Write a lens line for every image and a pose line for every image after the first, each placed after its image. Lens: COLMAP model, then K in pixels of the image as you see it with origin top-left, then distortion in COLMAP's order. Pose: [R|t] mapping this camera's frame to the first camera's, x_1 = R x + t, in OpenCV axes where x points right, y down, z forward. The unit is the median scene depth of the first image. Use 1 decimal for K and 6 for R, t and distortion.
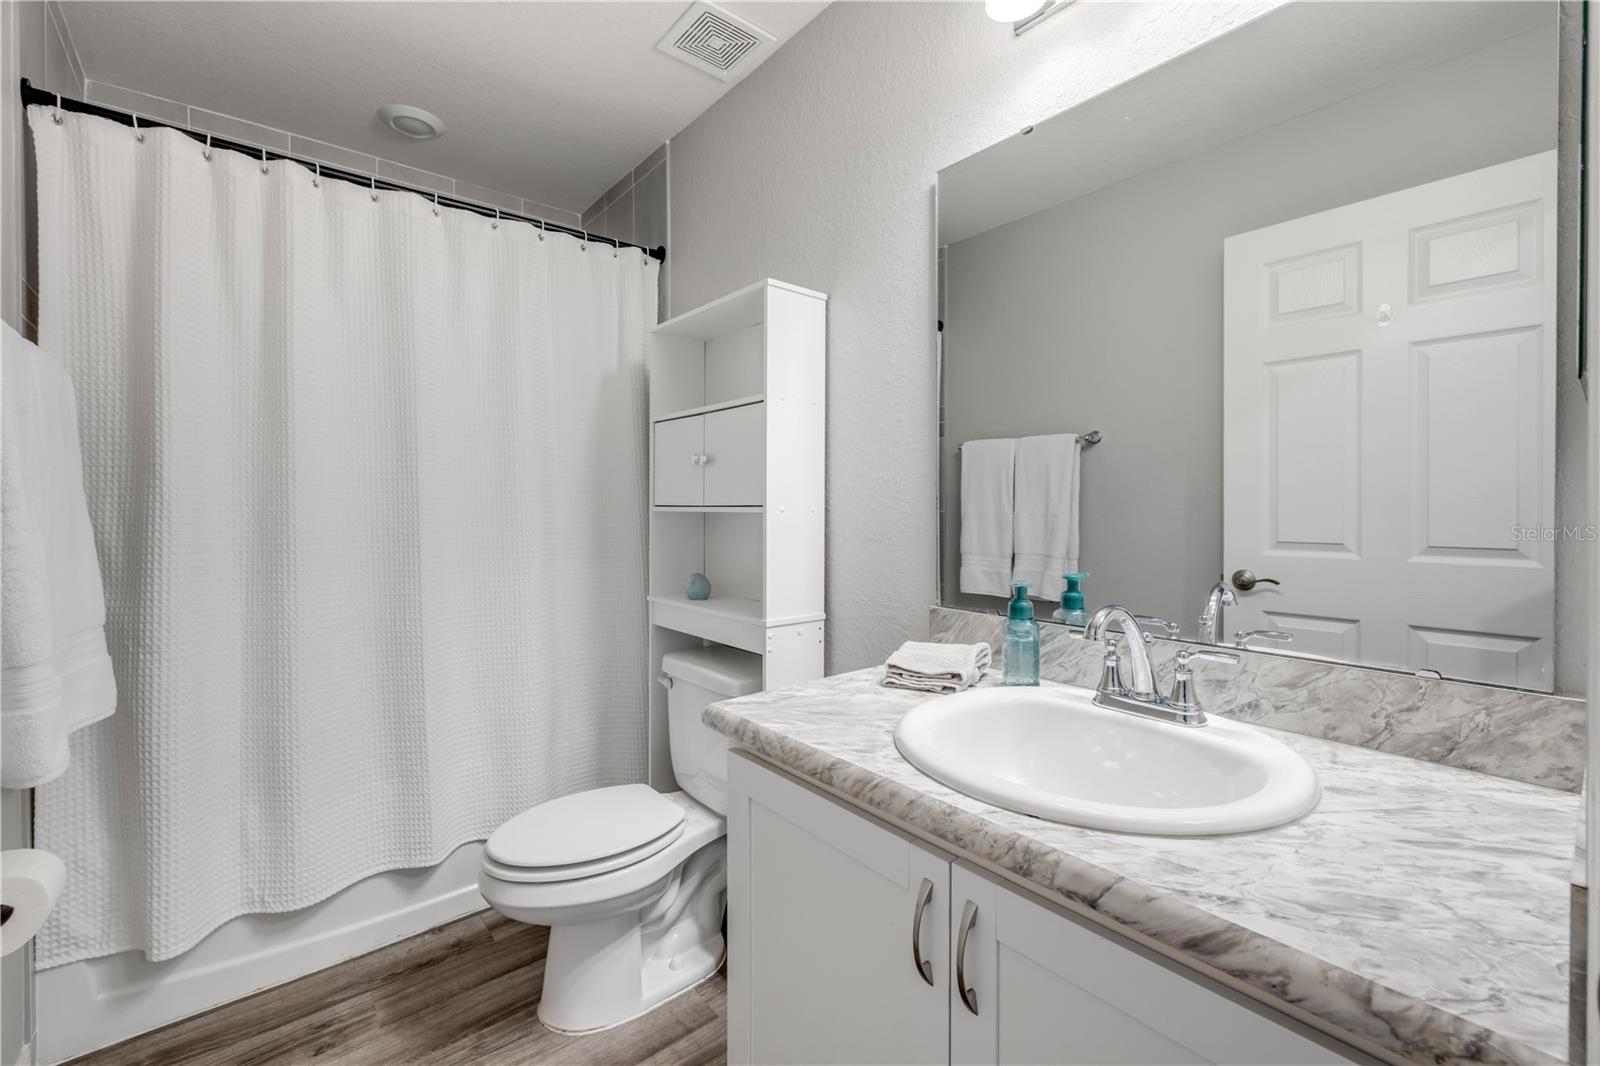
lens RADIAL K [[682.5, 0, 796.5], [0, 682.5, 502.6], [0, 0, 1]] dist [-0.000747, -0.000028]
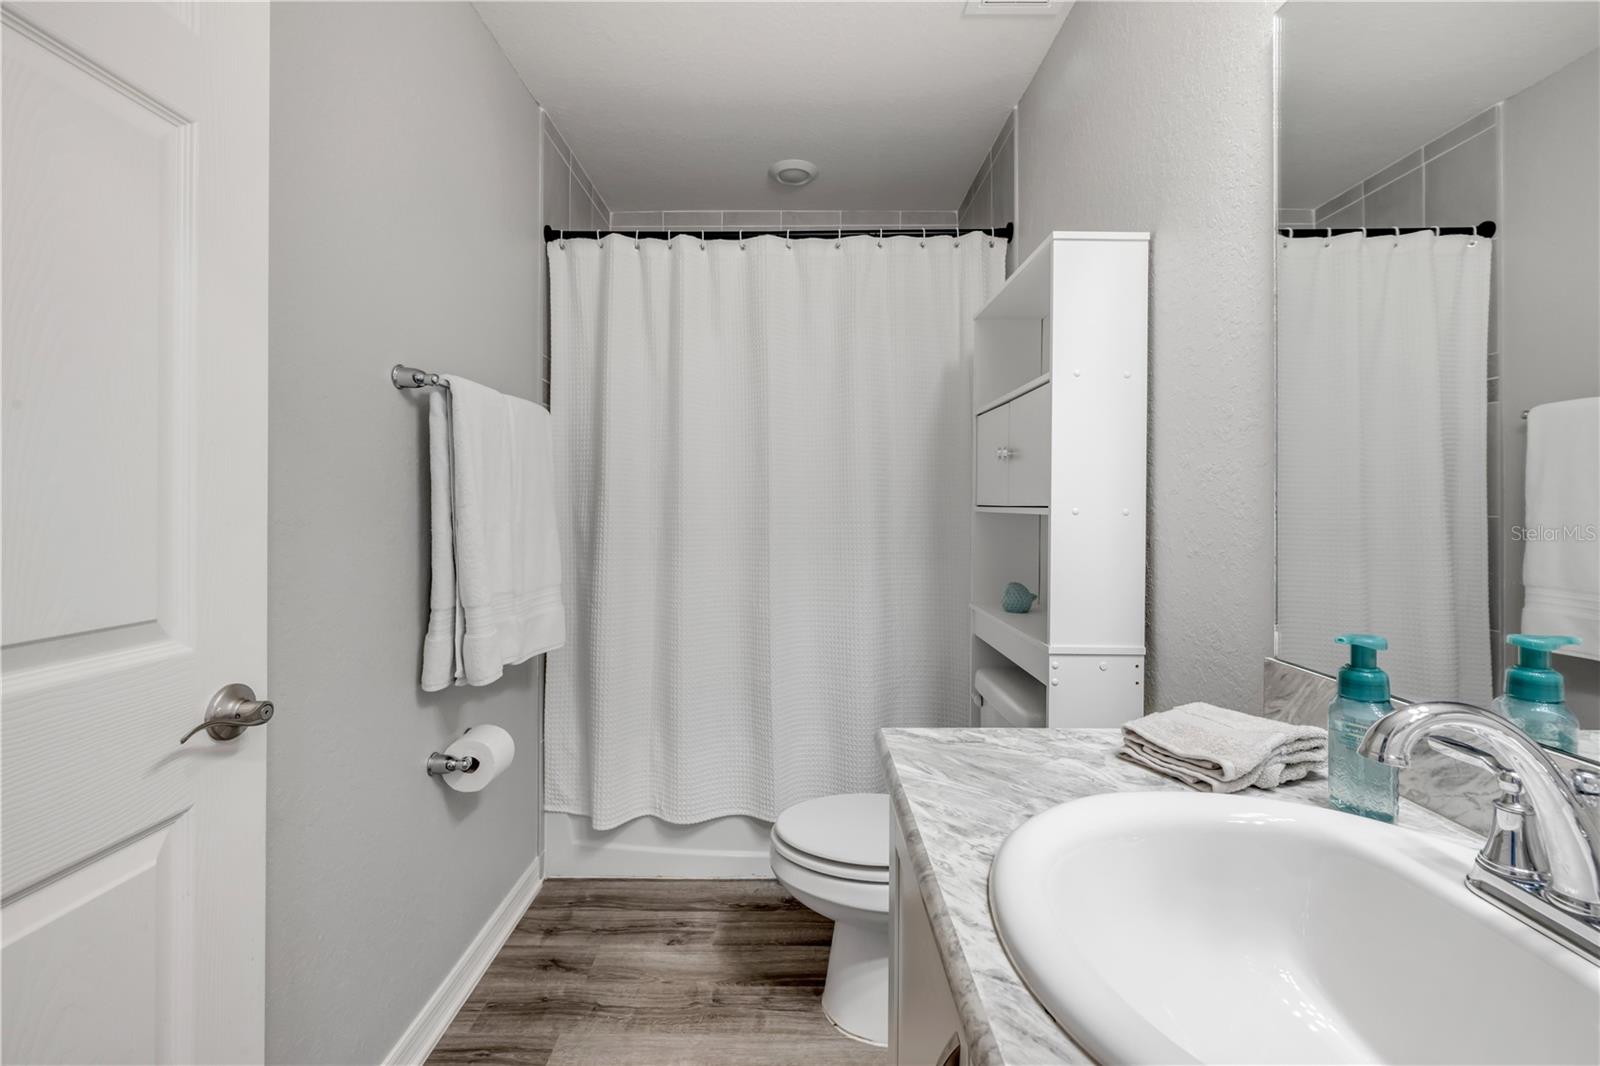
lens RADIAL K [[684.9, 0, 795.8], [0, 684.9, 494.9], [0, 0, 1]] dist [0.000064, 0.000506]
pose [[0.762047, -0.004360, -0.647507, 0.259612], [-0.002271, 0.999953, -0.009406, -0.001004], [0.647517, 0.008638, 0.762002, 0.170051]]
